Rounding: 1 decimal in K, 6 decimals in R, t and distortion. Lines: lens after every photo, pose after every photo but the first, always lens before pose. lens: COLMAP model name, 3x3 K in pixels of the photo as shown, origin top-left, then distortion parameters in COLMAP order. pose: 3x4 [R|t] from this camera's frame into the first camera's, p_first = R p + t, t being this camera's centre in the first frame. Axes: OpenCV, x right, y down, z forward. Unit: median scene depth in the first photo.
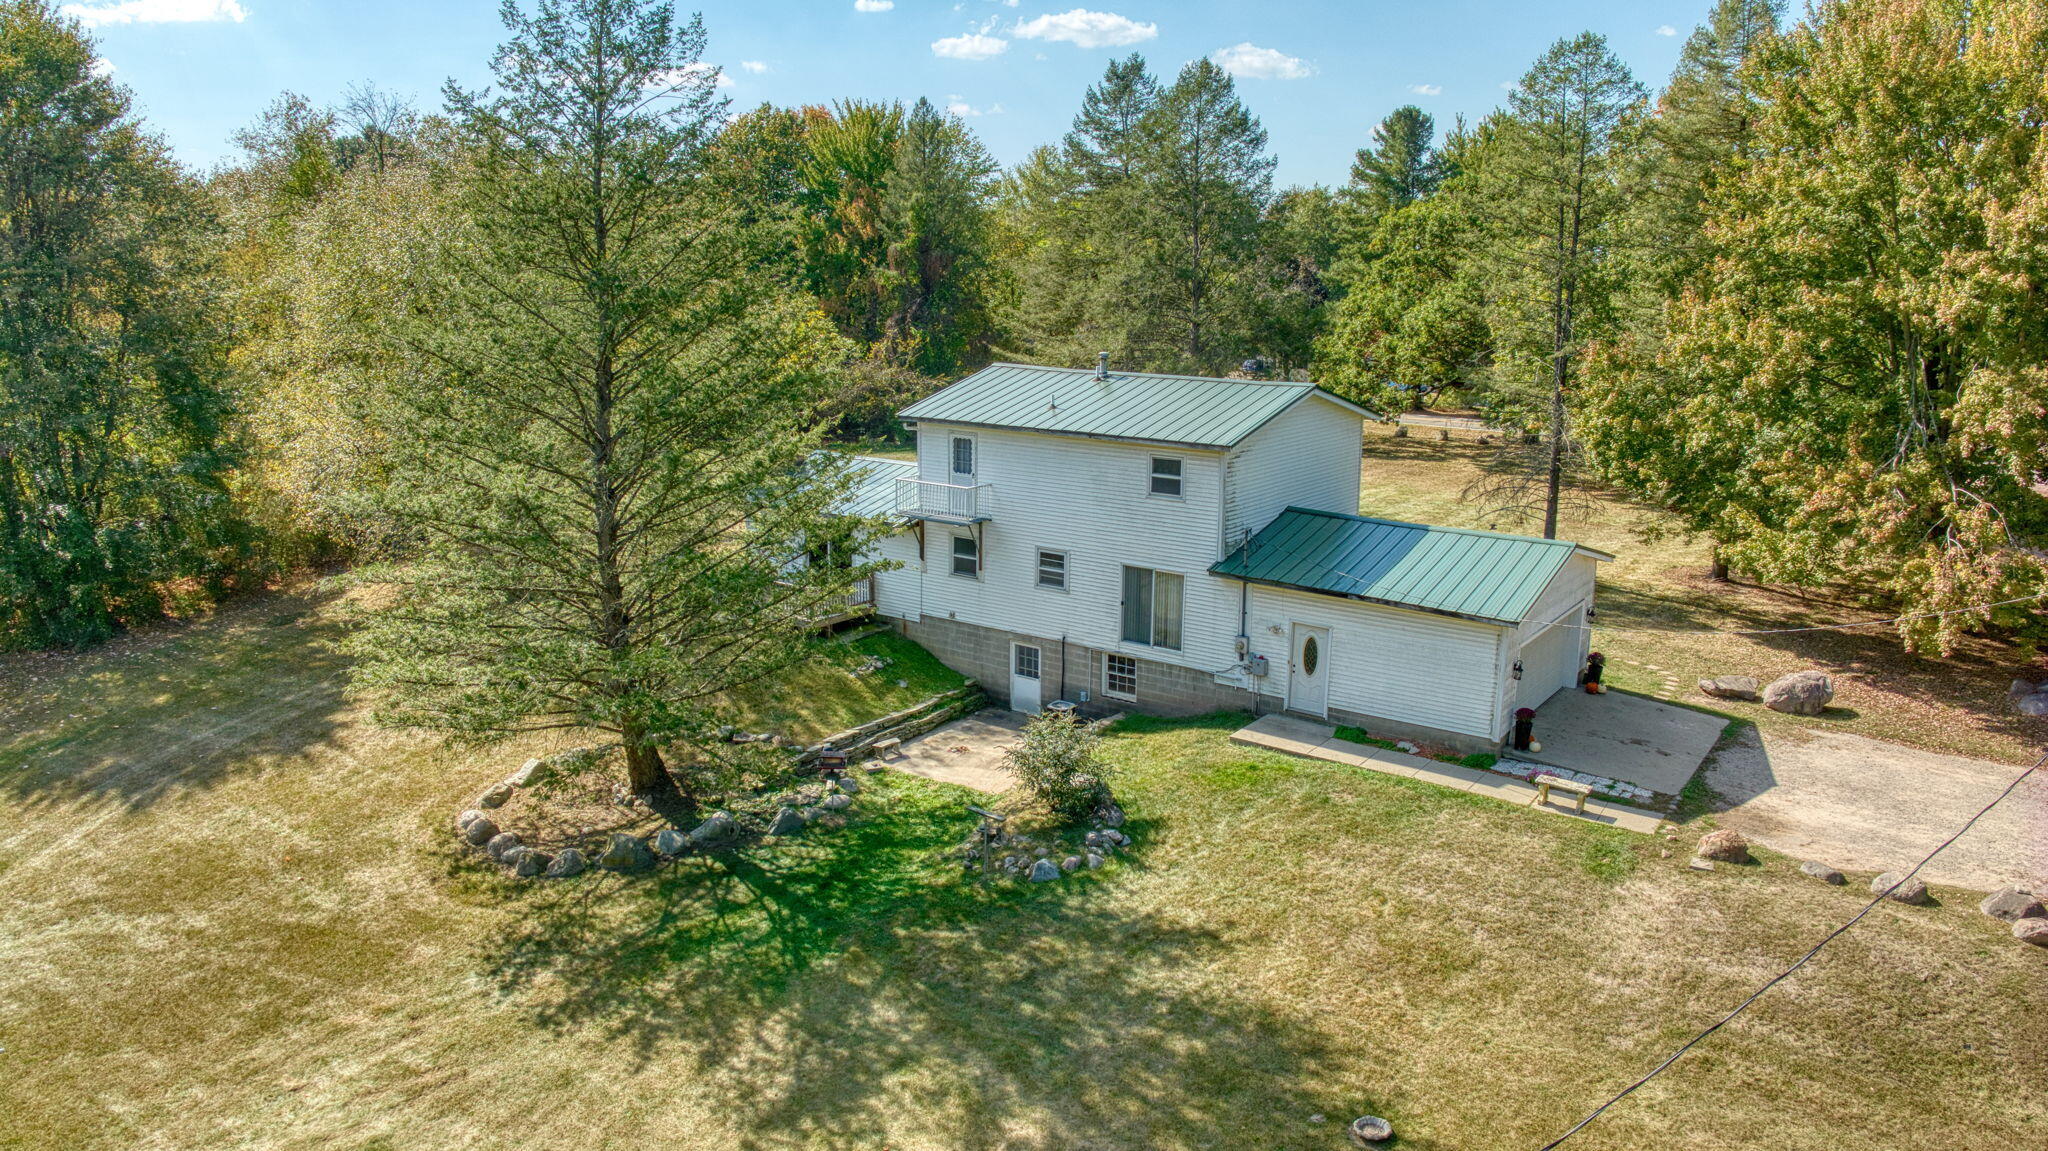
lens RADIAL K [[1445.4, 0, 1024.0], [0, 1445.4, 575.5], [0, 0, 1]] dist [-0.106413, -0.008887]
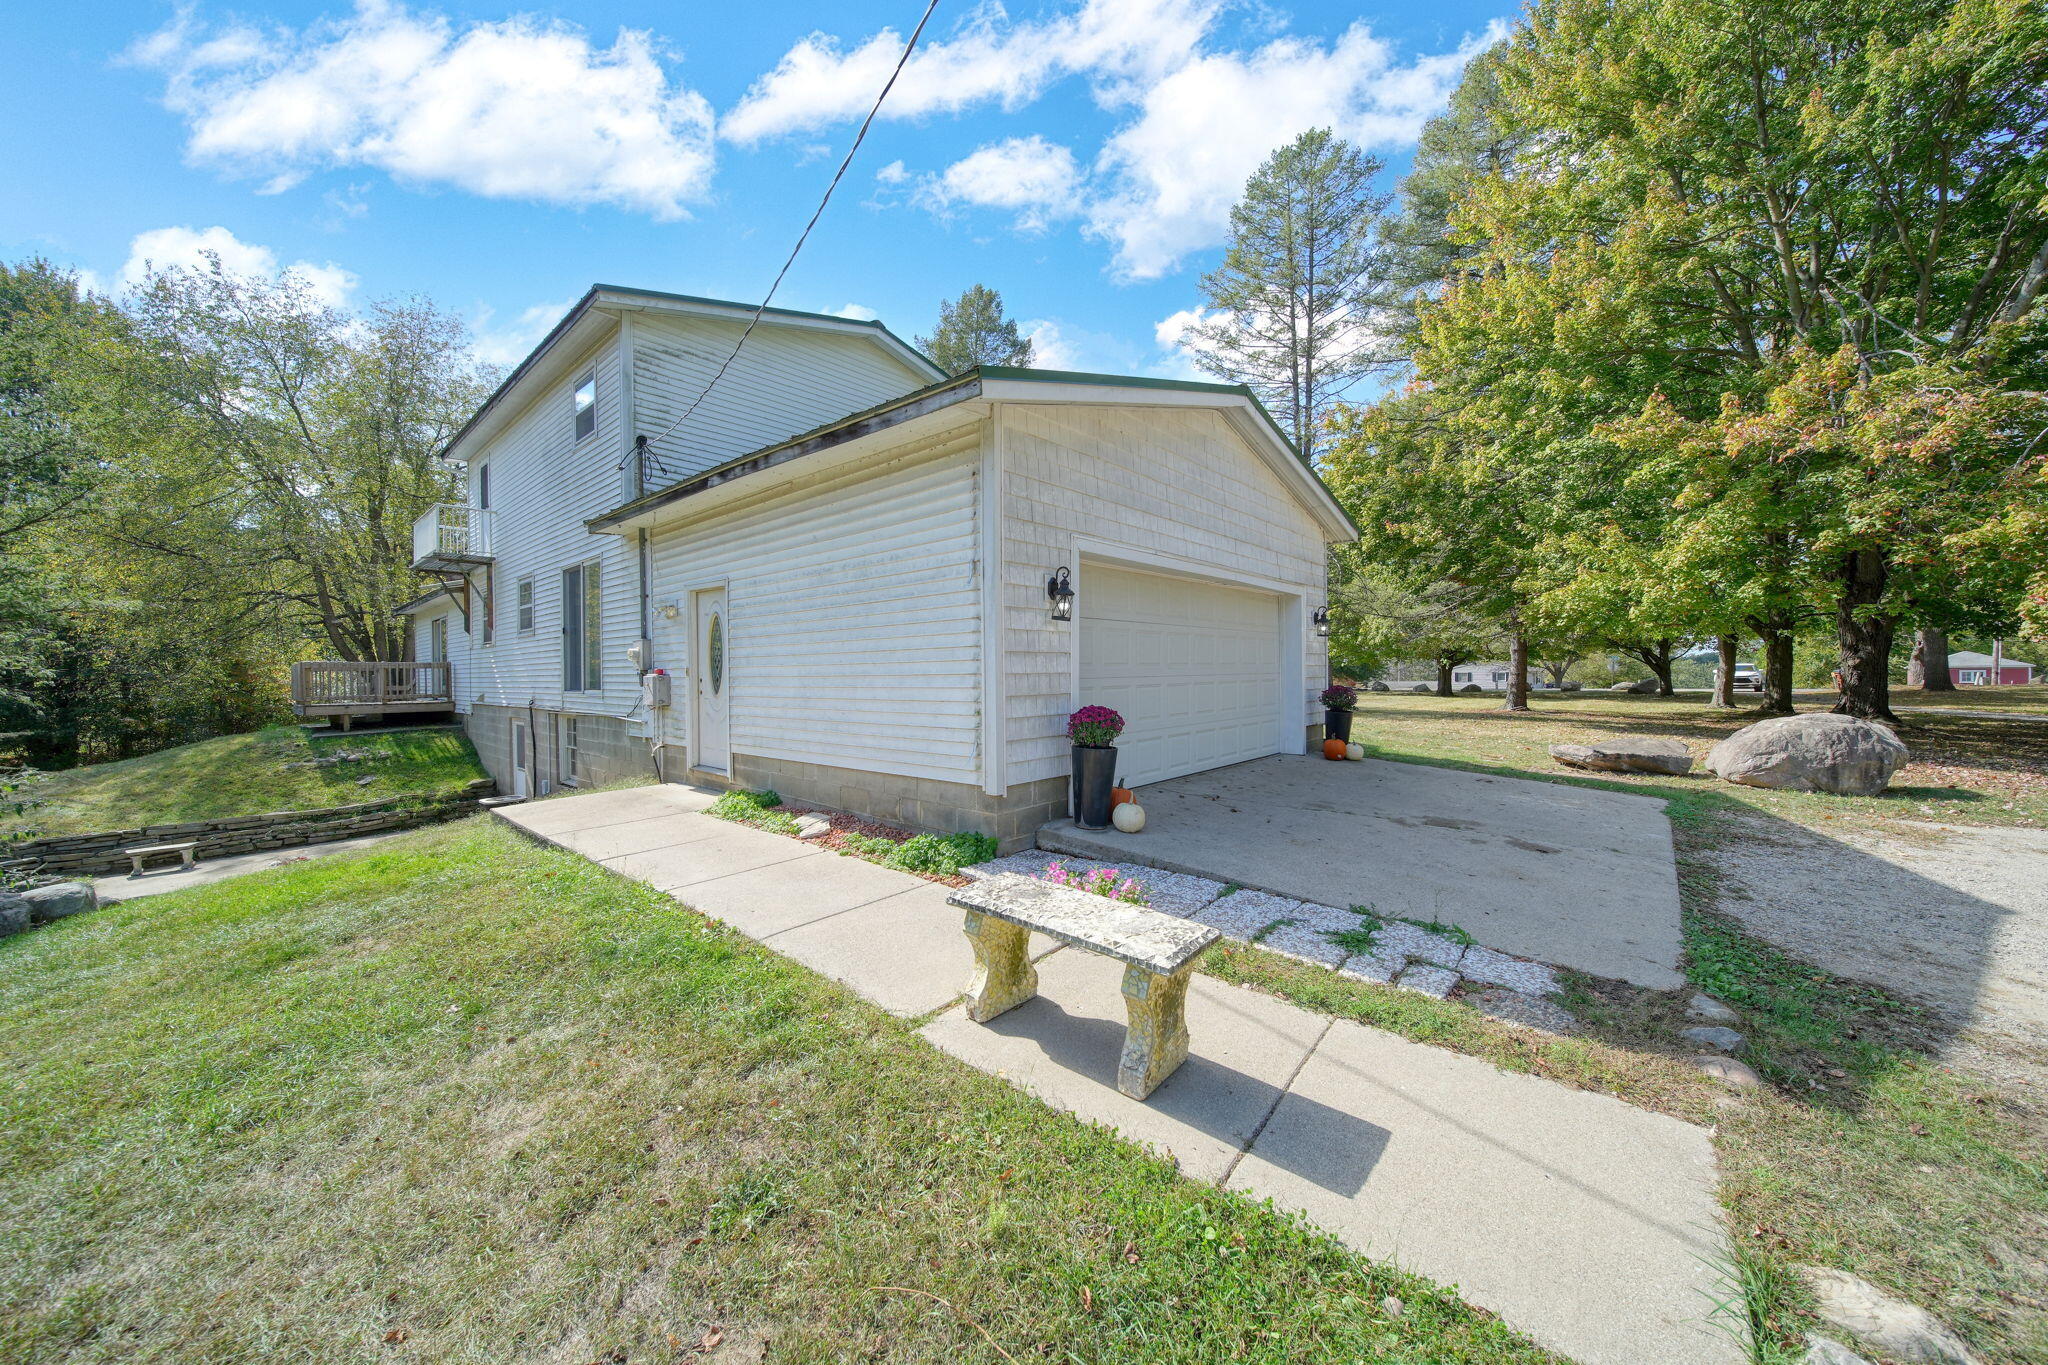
lens RADIAL K [[718.3, 0, 1025.0], [0, 718.3, 670.8], [0, 0, 1]] dist [-0.000386, -0.003602]
pose [[0.996062, -0.016264, -0.087149, 0.319902], [-0.003538, 0.974951, -0.222390, 0.113779], [0.088584, 0.221823, 0.971055, 0.748602]]
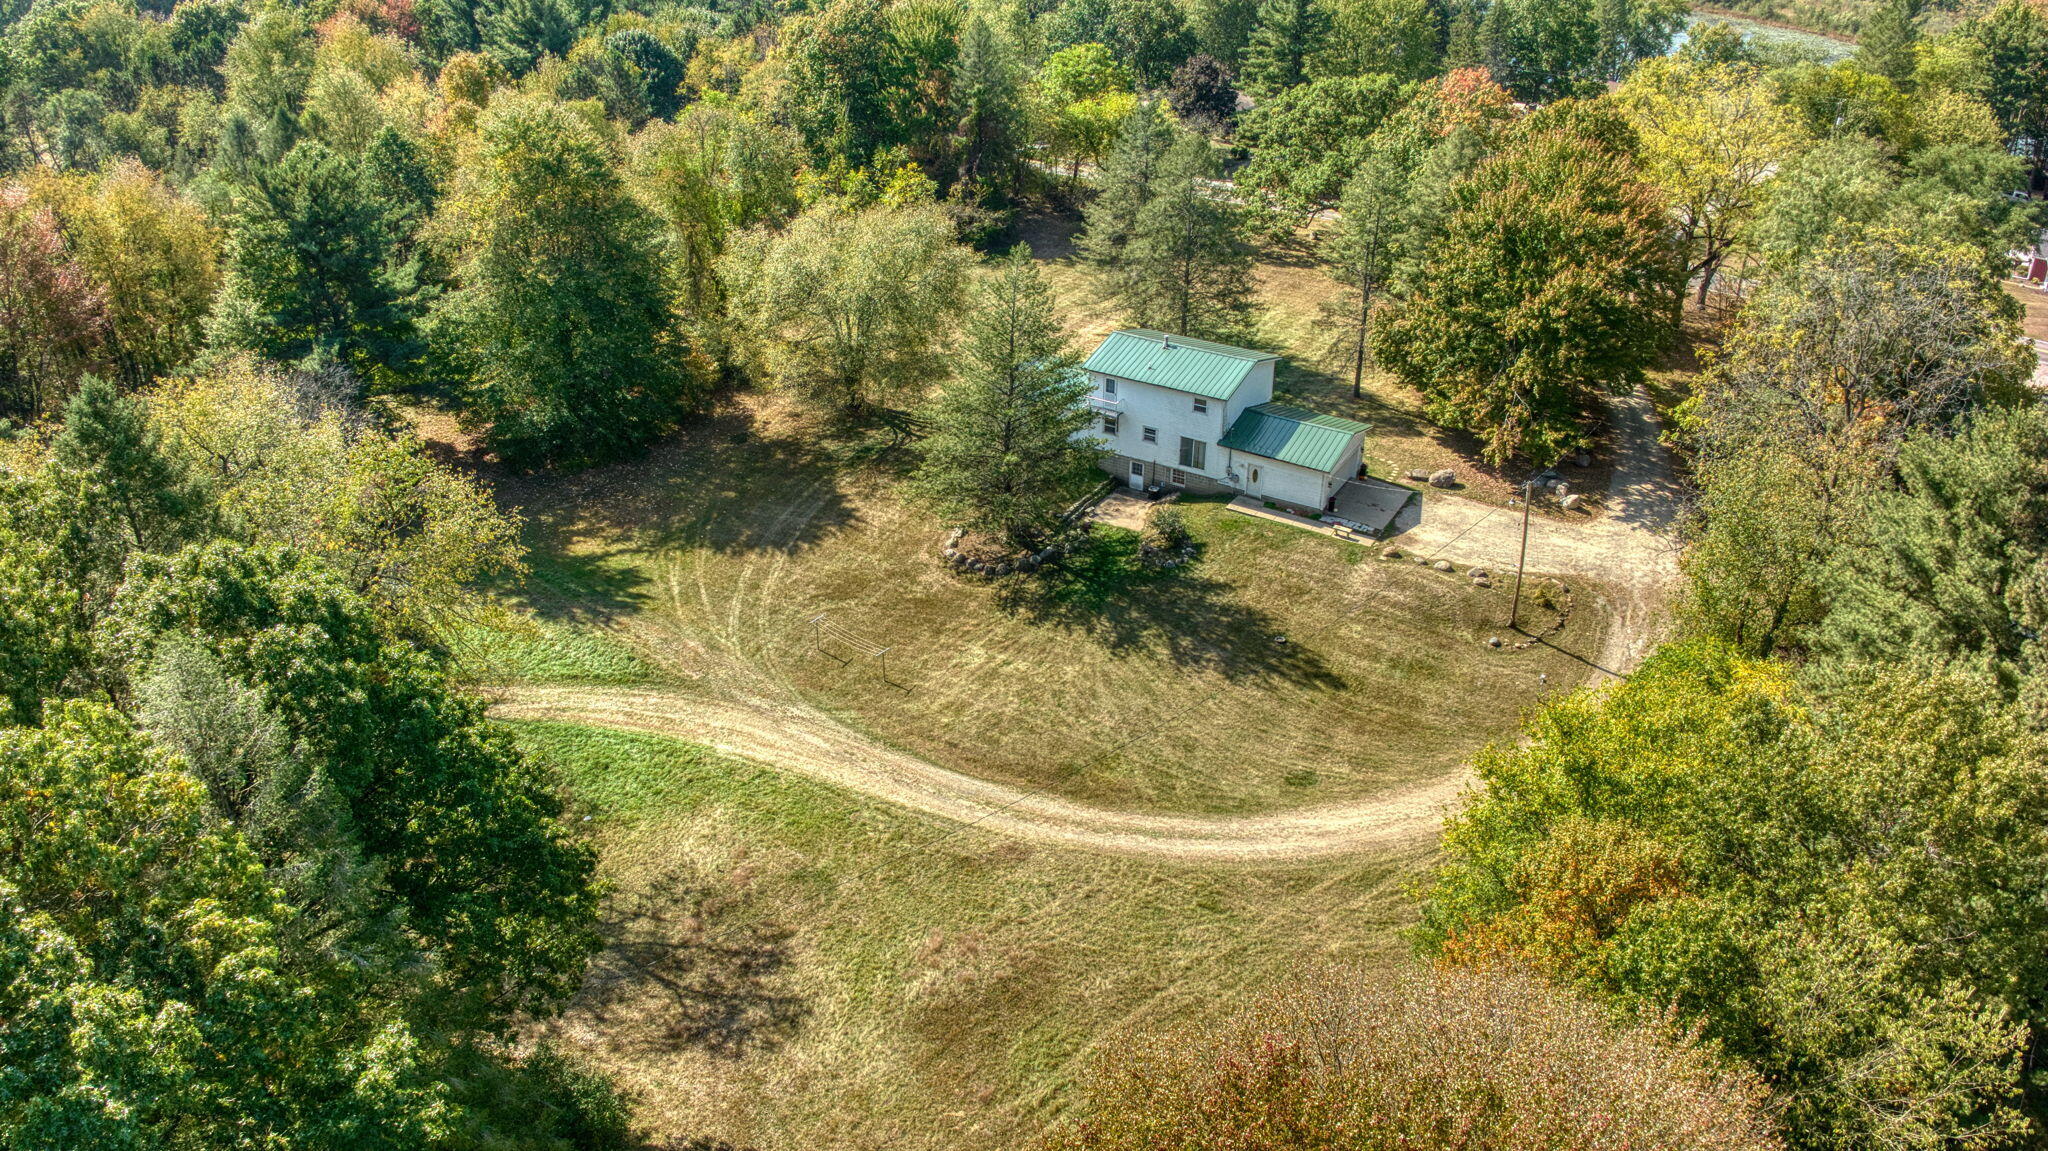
lens RADIAL K [[1445.4, 0, 1024.0], [0, 1445.4, 575.5], [0, 0, 1]] dist [-0.106413, -0.008887]
pose [[0.995956, -0.048678, 0.075509, -0.427904], [0.024660, 0.956328, 0.291253, -0.541927], [-0.086389, -0.288213, 0.953662, -1.527033]]
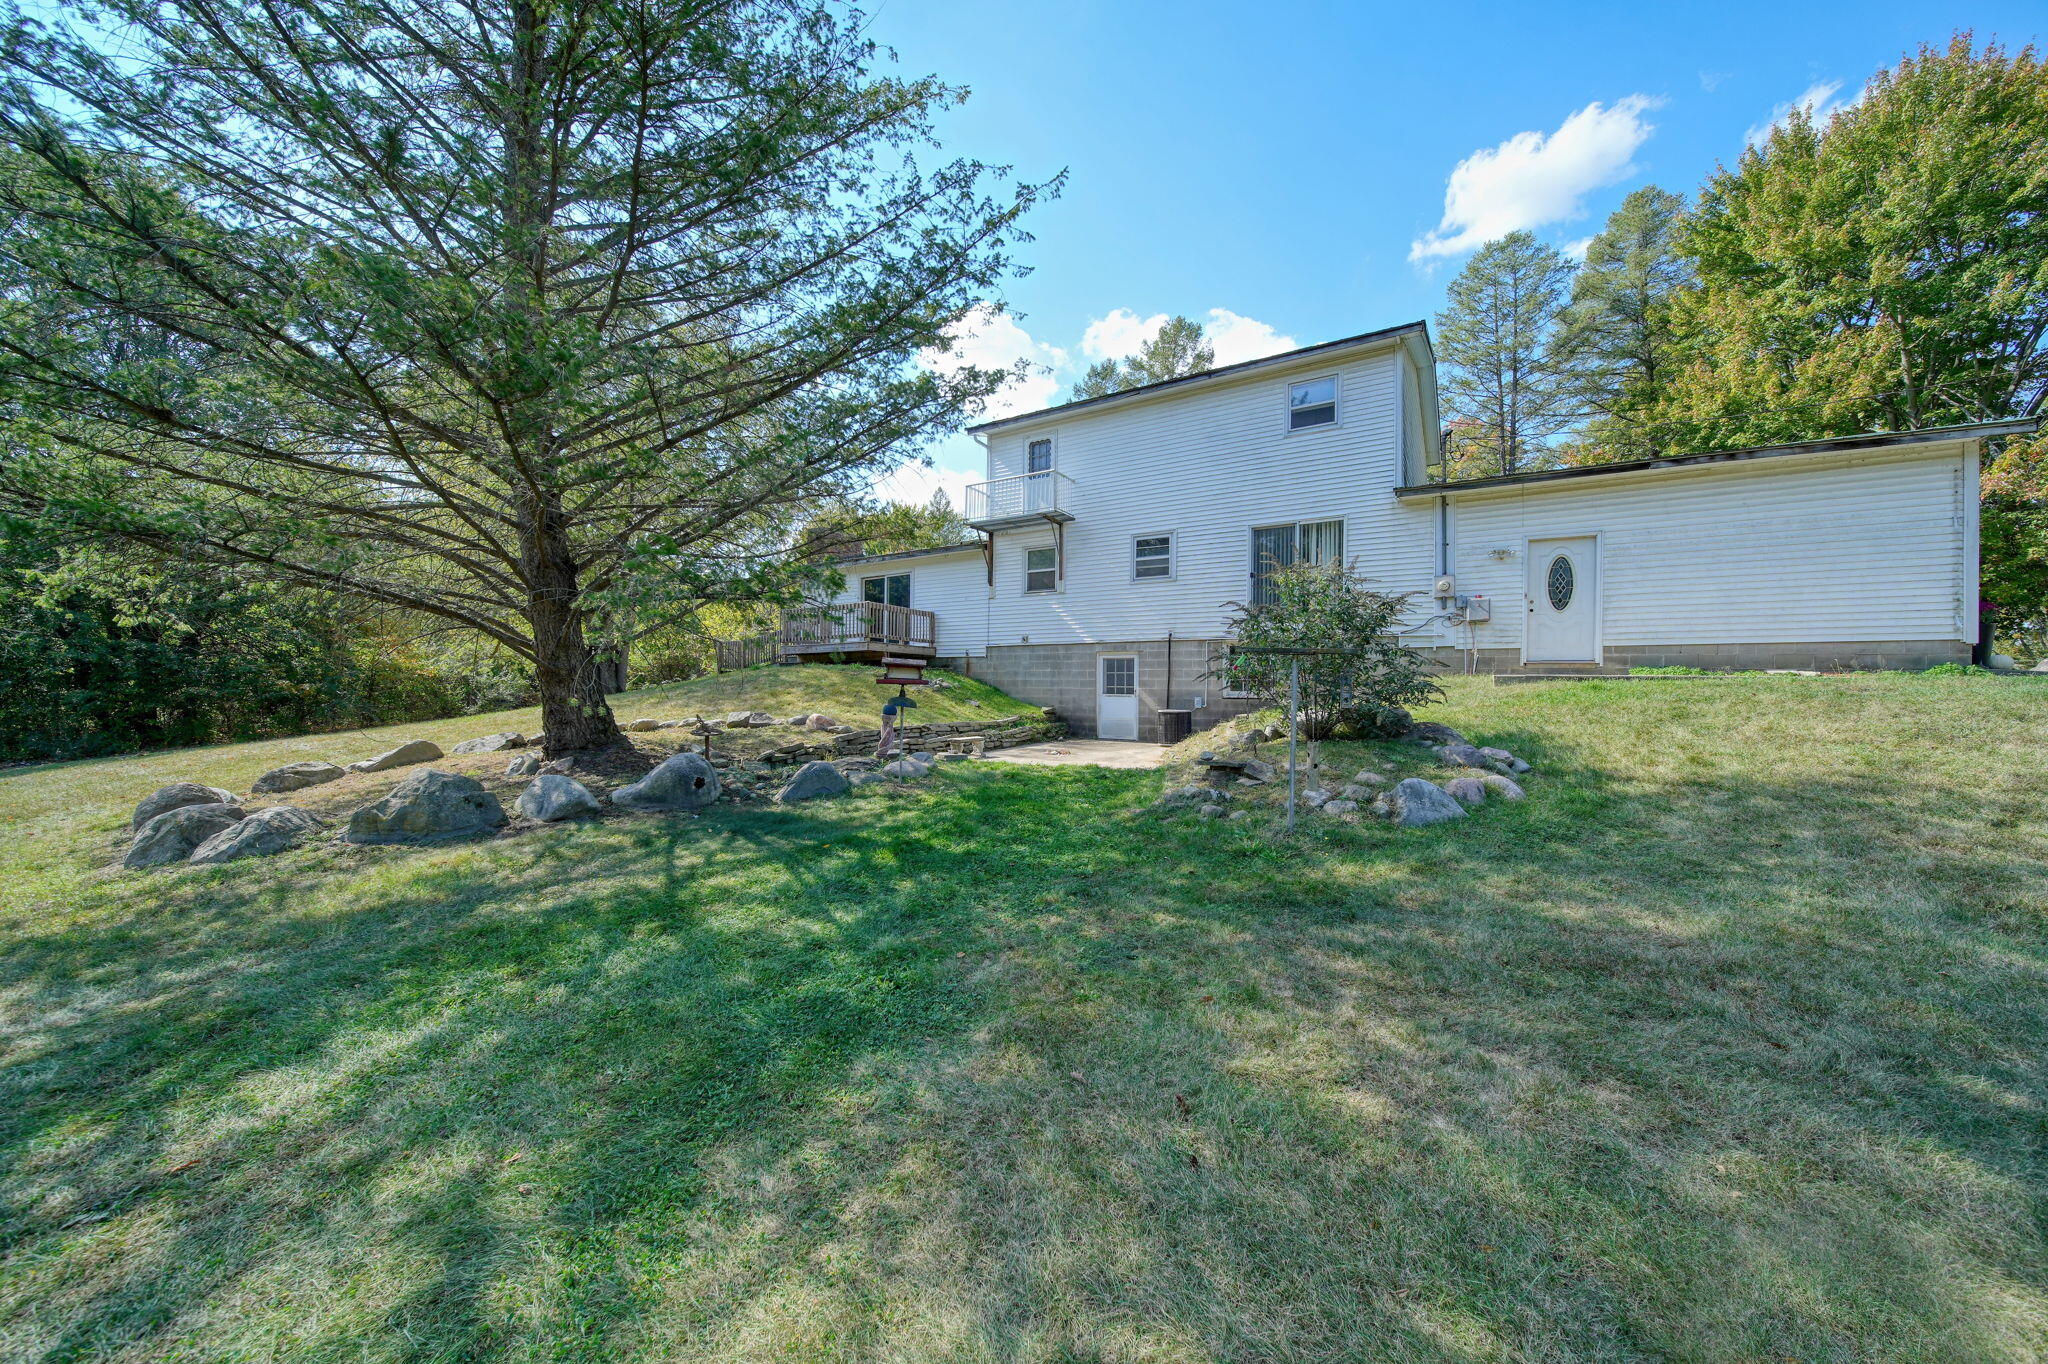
lens RADIAL K [[718.3, 0, 1025.0], [0, 718.3, 670.3], [0, 0, 1]] dist [-0.000386, -0.003602]
pose [[0.996471, 0.012812, 0.082960, -0.099577], [0.008997, 0.966290, -0.257299, 0.185638], [-0.083460, 0.257138, 0.962764, 0.665281]]
